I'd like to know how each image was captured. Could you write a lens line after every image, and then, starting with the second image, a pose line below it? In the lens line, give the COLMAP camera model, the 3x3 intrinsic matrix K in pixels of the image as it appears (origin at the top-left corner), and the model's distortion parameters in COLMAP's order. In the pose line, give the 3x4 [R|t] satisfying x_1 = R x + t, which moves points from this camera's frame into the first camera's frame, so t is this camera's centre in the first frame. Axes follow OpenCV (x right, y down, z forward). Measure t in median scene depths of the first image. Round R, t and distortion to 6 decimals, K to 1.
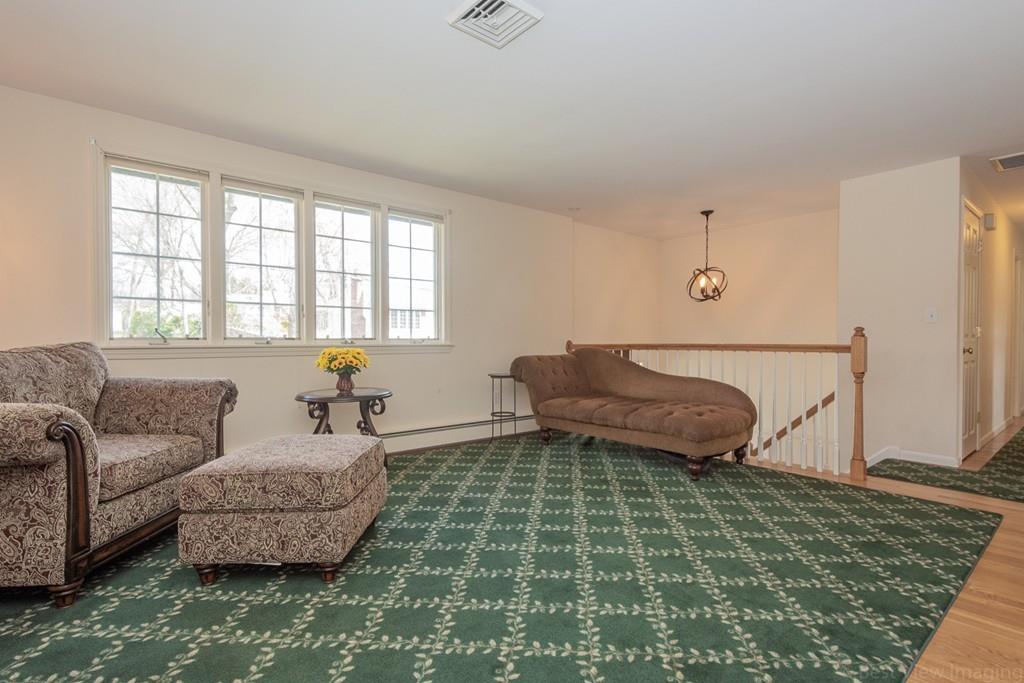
lens RADIAL K [[508.8, 0, 512.0], [0, 508.8, 341.5], [0, 0, 1]] dist [-0.000333, -0.000238]
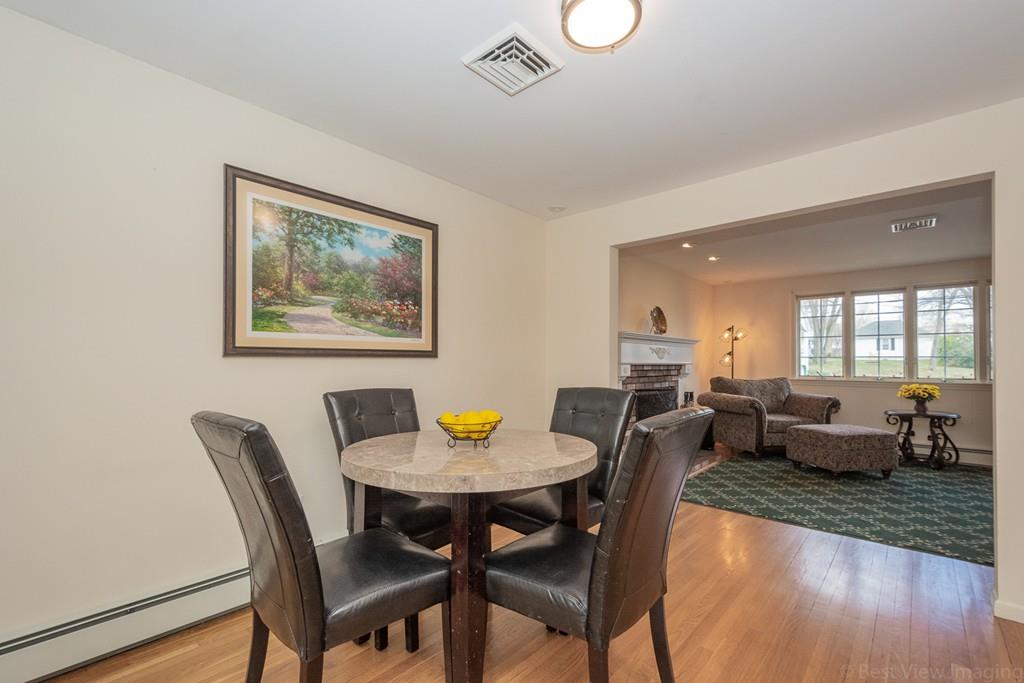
lens RADIAL K [[447.4, 0, 524.8], [0, 447.4, 343.0], [0, 0, 1]] dist [0.002614, -0.000093]
pose [[0.144605, -0.055522, -0.987931, 0.919347], [-0.016875, 0.998141, -0.058566, -0.014854], [0.989346, 0.025141, 0.143399, -0.451791]]
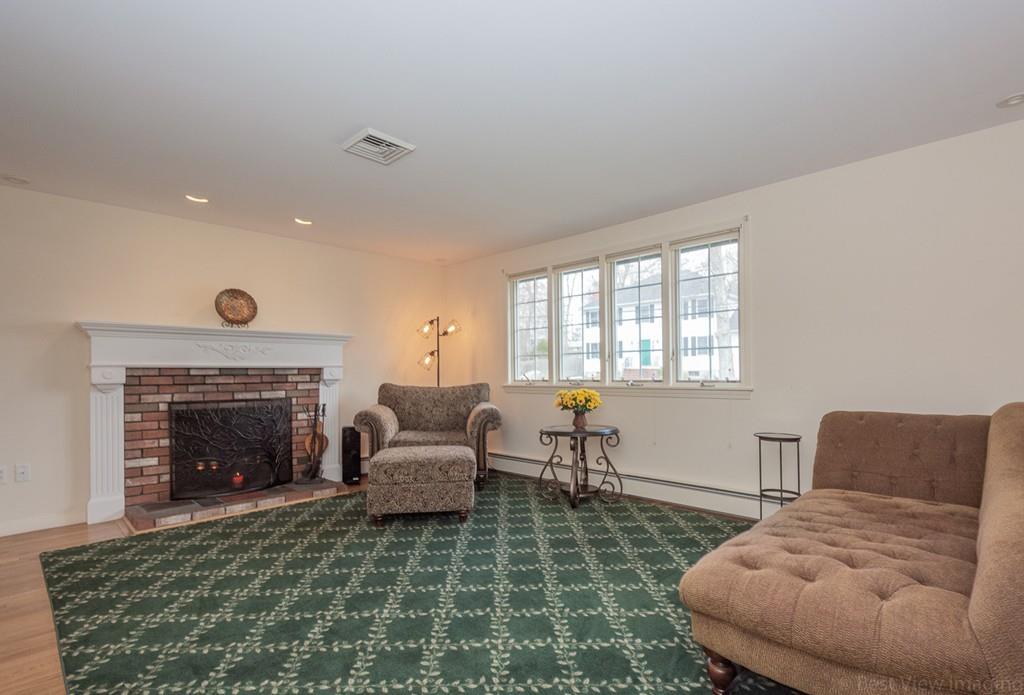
lens RADIAL K [[485.9, 0, 511.6], [0, 485.9, 370.7], [0, 0, 1]] dist [0.000216, -0.000080]
pose [[0.093415, -0.017851, -0.995467, 0.773796], [-0.001925, 0.999834, -0.018110, -0.009592], [0.995625, 0.003608, 0.093366, 0.762657]]
